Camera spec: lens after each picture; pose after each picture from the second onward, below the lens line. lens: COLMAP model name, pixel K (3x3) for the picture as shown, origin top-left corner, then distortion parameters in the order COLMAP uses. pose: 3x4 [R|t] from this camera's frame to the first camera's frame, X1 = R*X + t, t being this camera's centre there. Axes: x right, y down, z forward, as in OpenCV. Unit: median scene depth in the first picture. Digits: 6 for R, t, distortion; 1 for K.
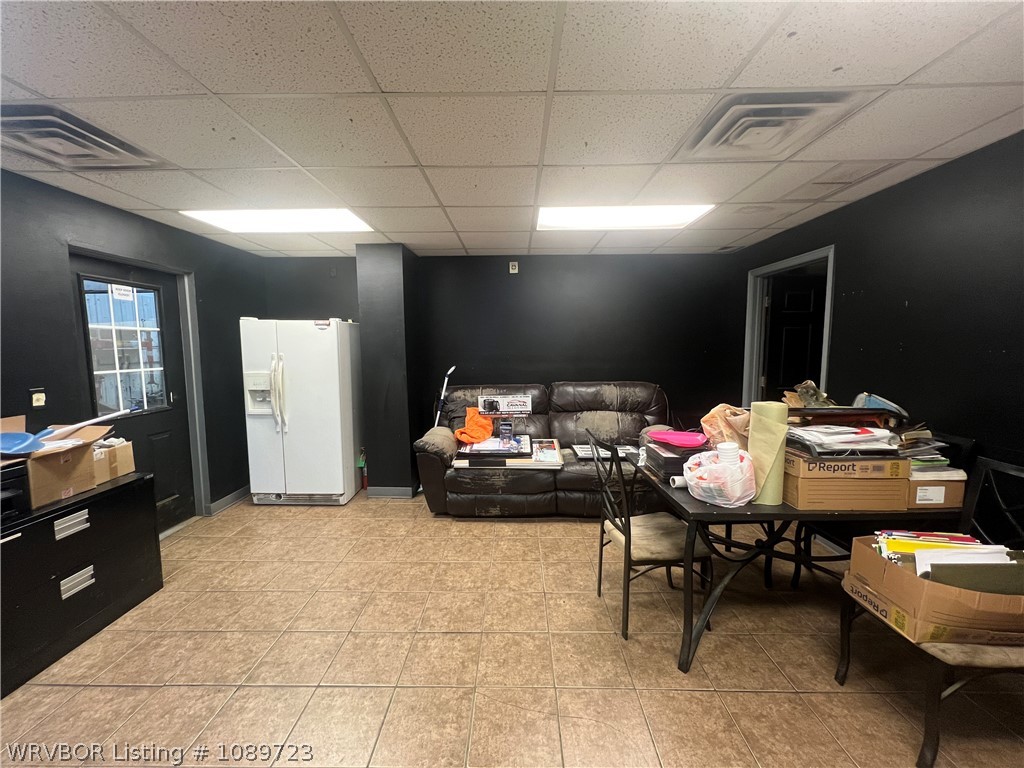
lens RADIAL K [[406.7, 0, 514.1], [0, 406.7, 380.6], [0, 0, 1]] dist [-0.000403, -0.000108]
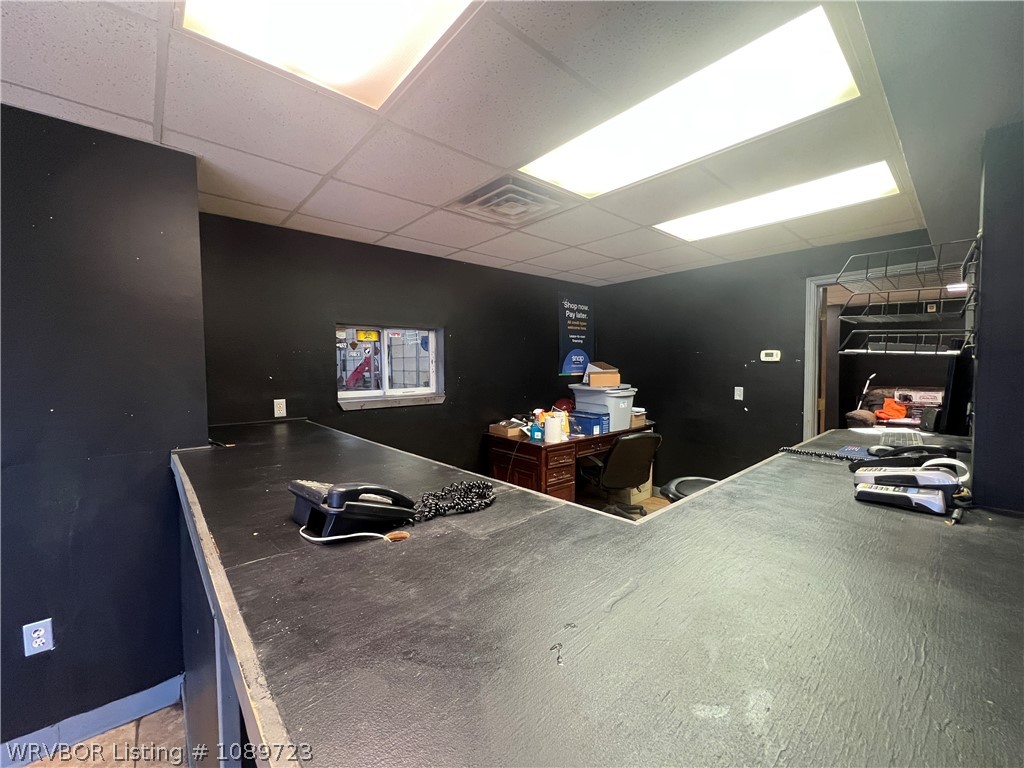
lens RADIAL K [[406.7, 0, 511.6], [0, 406.7, 380.3], [0, 0, 1]] dist [-0.000403, -0.000108]
pose [[0.670666, 0.034226, -0.740969, 0.087335], [-0.068490, 0.997525, -0.015915, 0.123888], [0.738590, 0.061423, 0.671350, -1.229453]]
